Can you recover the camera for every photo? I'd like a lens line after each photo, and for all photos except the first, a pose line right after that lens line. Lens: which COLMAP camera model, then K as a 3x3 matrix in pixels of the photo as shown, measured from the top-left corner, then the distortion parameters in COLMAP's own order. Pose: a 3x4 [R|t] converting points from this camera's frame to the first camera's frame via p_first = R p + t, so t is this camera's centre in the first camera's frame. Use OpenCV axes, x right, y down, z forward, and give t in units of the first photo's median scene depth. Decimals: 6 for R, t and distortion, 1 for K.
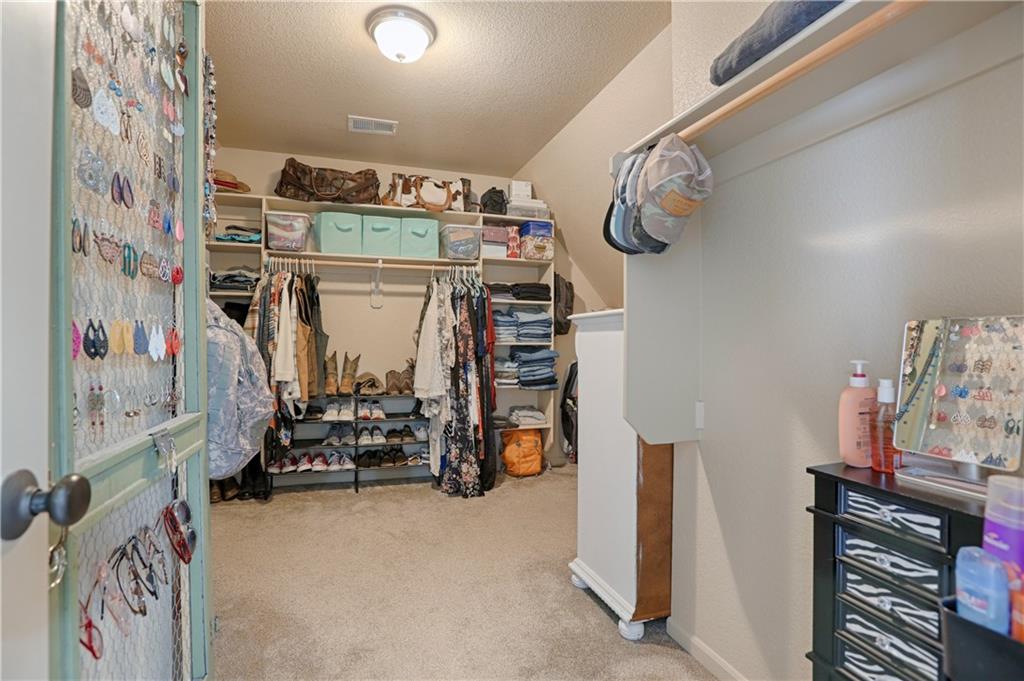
lens RADIAL K [[472.2, 0, 512.8], [0, 472.2, 338.8], [0, 0, 1]] dist [-0.034655, 0.001045]
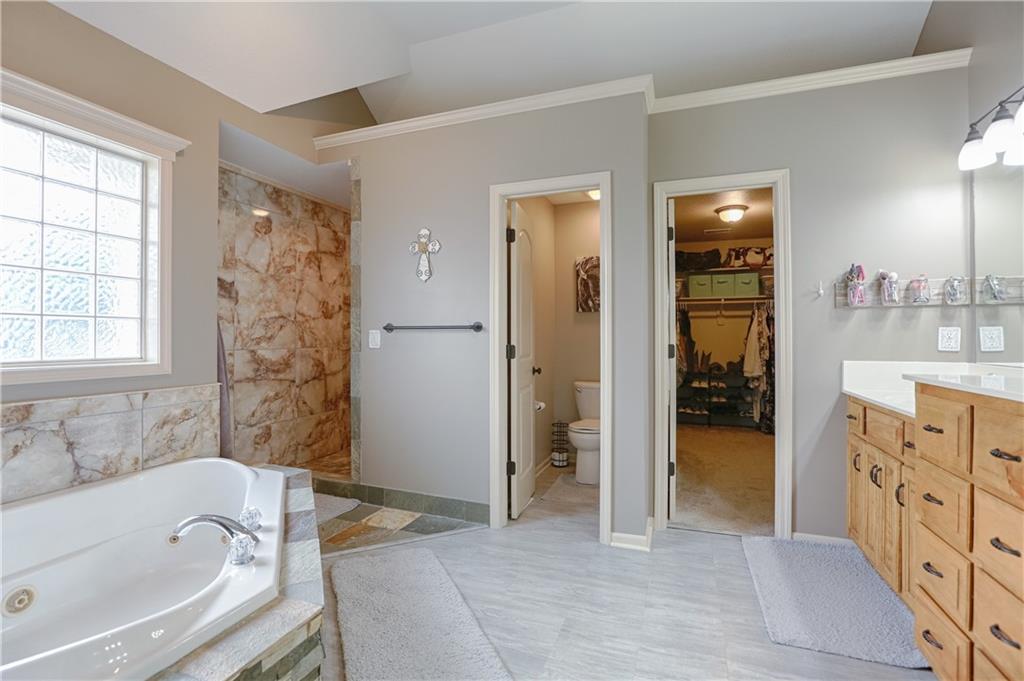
lens RADIAL K [[472.2, 0, 503.8], [0, 472.2, 334.6], [0, 0, 1]] dist [-0.034655, 0.001045]
pose [[0.761929, -0.012721, -0.647535, 0.235996], [0.004742, 0.999890, -0.014063, -0.011984], [0.647643, 0.007645, 0.761906, -0.892797]]
